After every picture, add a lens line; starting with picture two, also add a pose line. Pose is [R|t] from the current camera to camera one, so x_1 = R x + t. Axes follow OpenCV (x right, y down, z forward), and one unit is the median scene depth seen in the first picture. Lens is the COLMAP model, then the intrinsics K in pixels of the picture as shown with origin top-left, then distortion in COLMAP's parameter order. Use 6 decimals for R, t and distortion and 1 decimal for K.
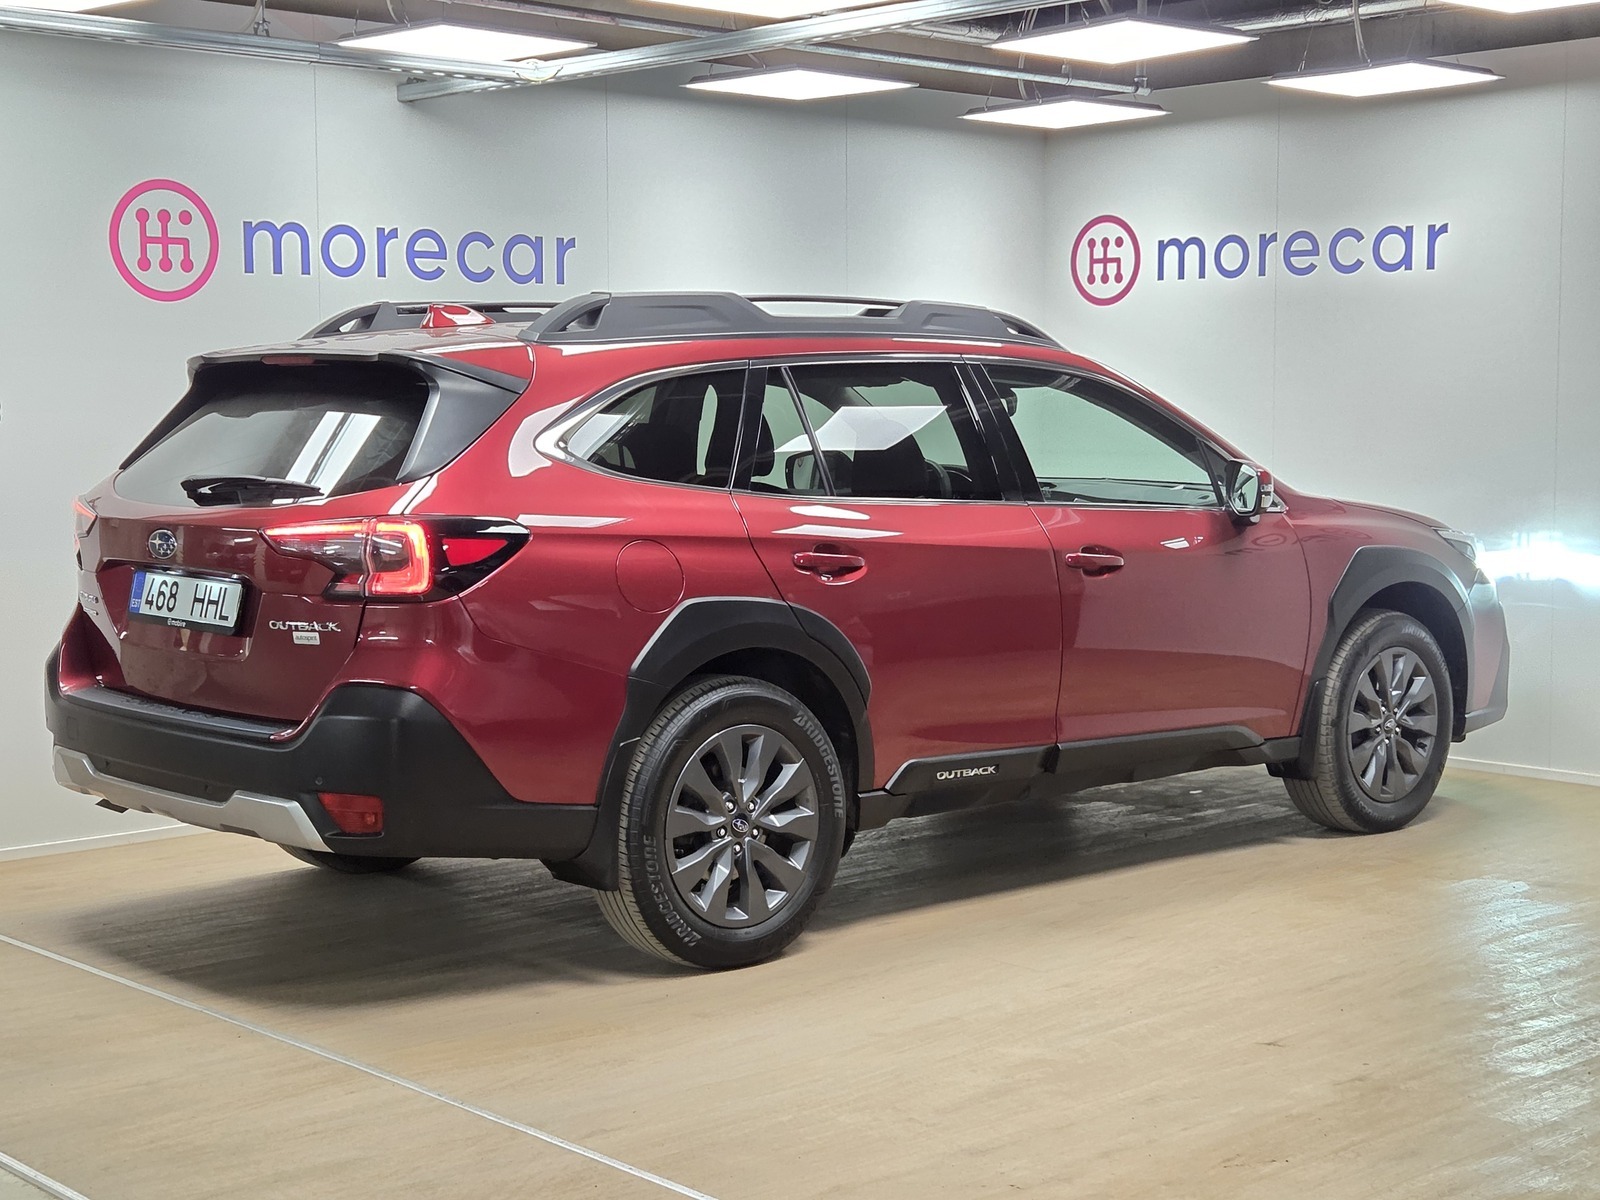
lens RADIAL K [[2516.3, 0, 801.4], [0, 2516.3, 594.5], [0, 0, 1]] dist [0.088311, 0.000000]
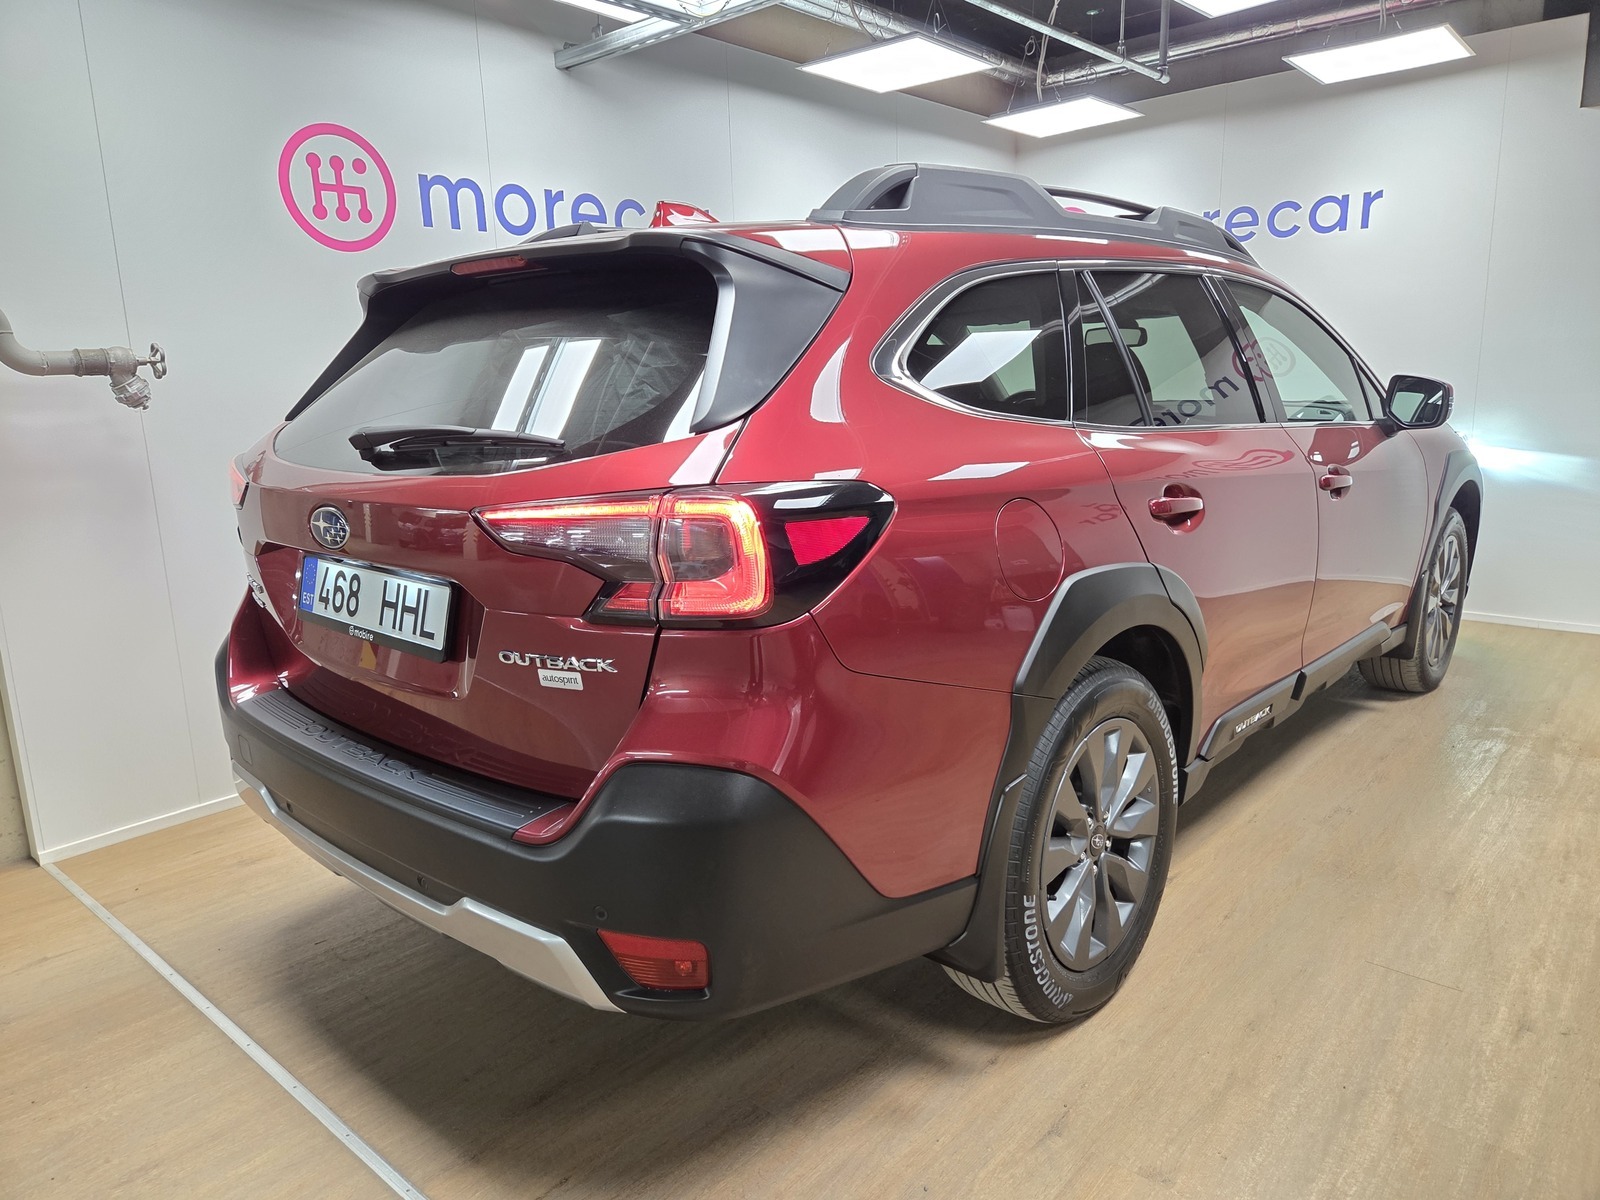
lens RADIAL K [[1085.3, 0, 792.1], [0, 1085.3, 596.6], [0, 0, 1]] dist [0.058210, -0.030322]
pose [[0.995104, -0.047012, 0.086939, -0.139026], [0.036109, 0.991751, 0.122989, -0.030858], [-0.092003, -0.119247, 0.988593, 0.626723]]
